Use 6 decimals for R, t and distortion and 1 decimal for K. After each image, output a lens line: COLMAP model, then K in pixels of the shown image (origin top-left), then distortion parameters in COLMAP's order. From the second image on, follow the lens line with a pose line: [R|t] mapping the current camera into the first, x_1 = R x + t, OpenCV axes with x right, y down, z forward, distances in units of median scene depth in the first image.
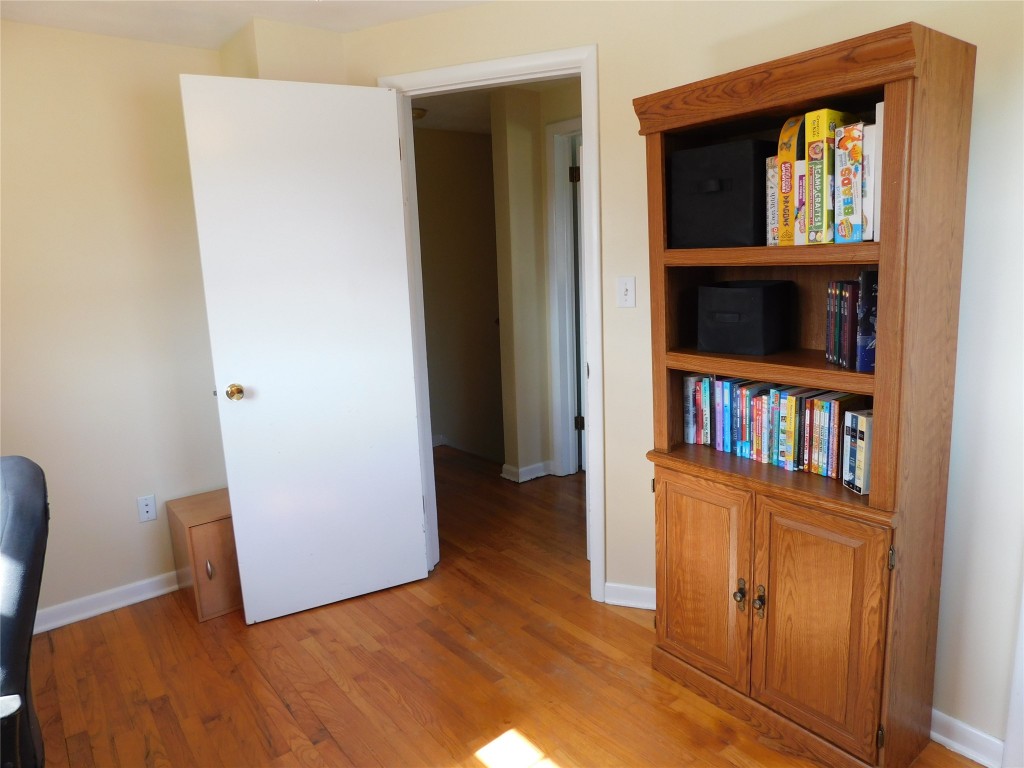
lens RADIAL K [[675.8, 0, 513.0], [0, 675.8, 382.5], [0, 0, 1]] dist [-0.061124, 0.042533]
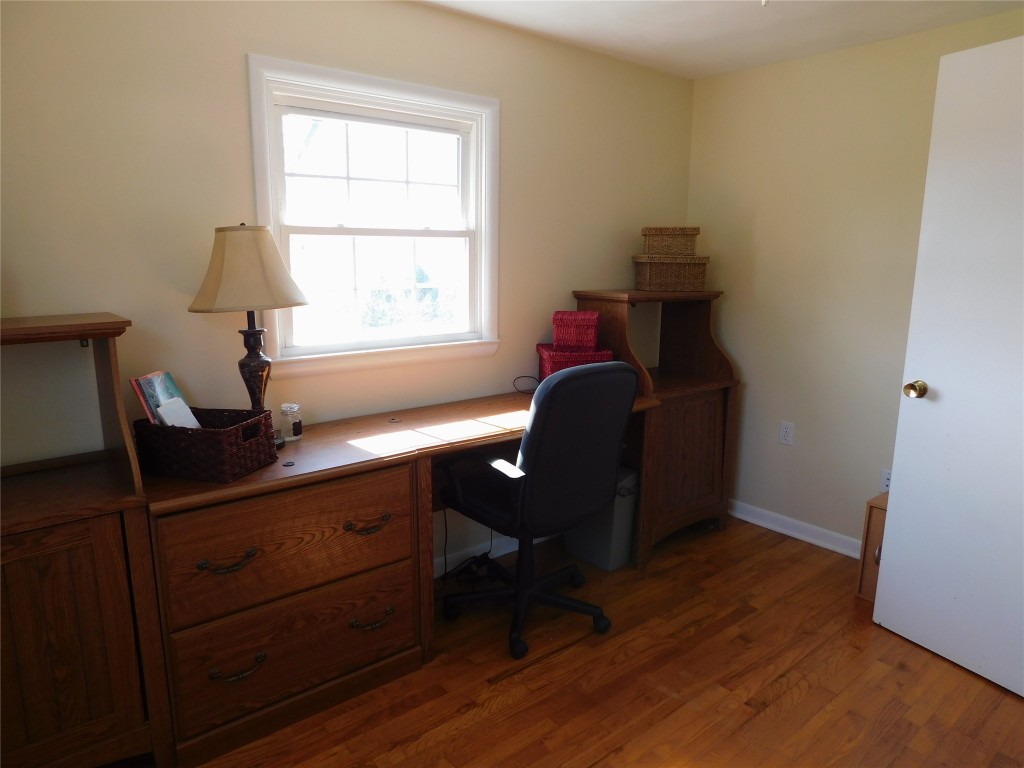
lens RADIAL K [[675.8, 0, 512.4], [0, 675.8, 384.6], [0, 0, 1]] dist [-0.061124, 0.042533]
pose [[0.029500, 0.241171, -0.970034, 0.505011], [-0.203302, 0.951619, 0.230410, -0.096222], [0.978672, 0.190413, 0.077103, 0.376511]]
